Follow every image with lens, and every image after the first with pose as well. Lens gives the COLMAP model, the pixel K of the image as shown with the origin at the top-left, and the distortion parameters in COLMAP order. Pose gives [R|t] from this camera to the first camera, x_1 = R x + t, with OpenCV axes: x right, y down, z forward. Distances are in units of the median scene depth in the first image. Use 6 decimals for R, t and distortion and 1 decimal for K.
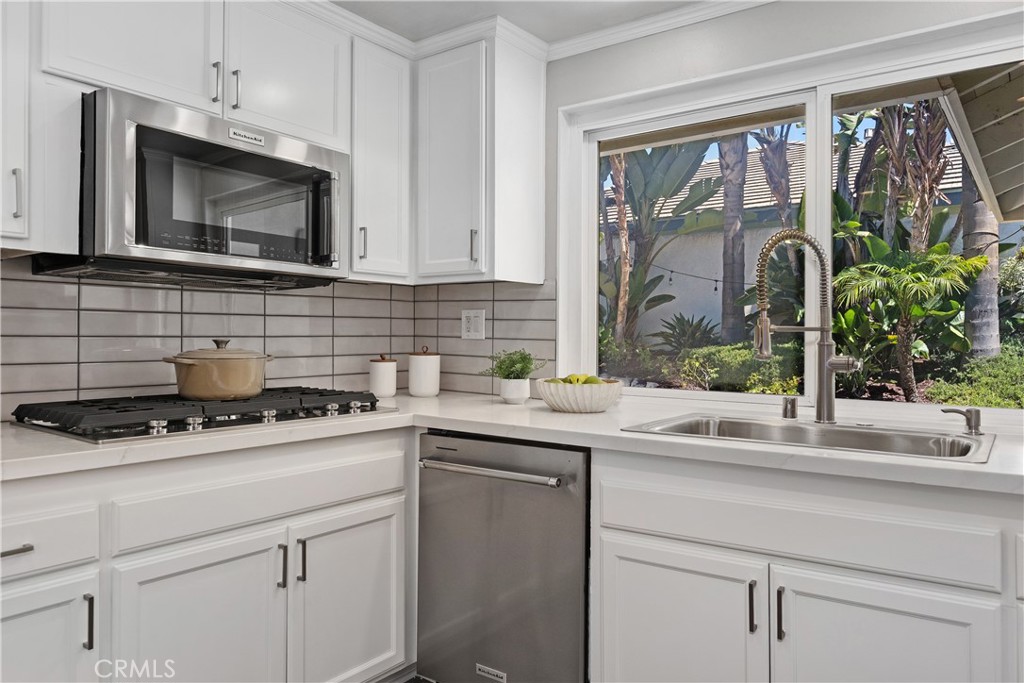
lens RADIAL K [[699.4, 0, 513.2], [0, 699.4, 334.8], [0, 0, 1]] dist [-0.007996, 0.002898]
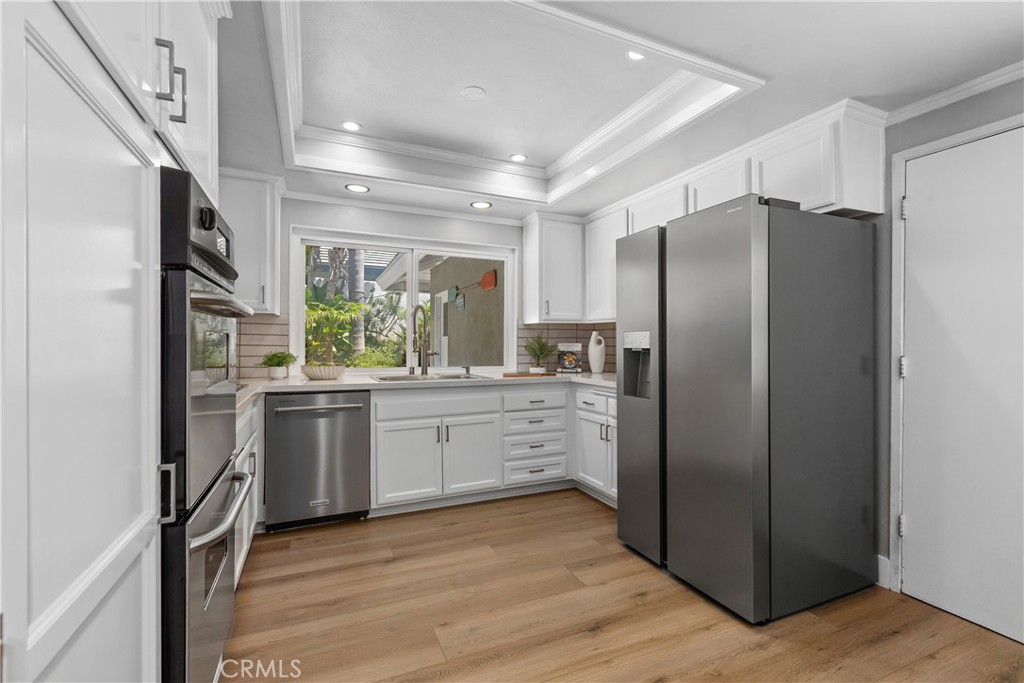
lens RADIAL K [[460.3, 0, 514.5], [0, 460.3, 343.1], [0, 0, 1]] dist [0.002317, -0.001028]
pose [[0.498402, -0.001199, 0.866945, -0.767079], [-0.001707, 0.999996, 0.002364, -0.003996], [-0.866944, -0.002659, 0.498398, -0.170326]]
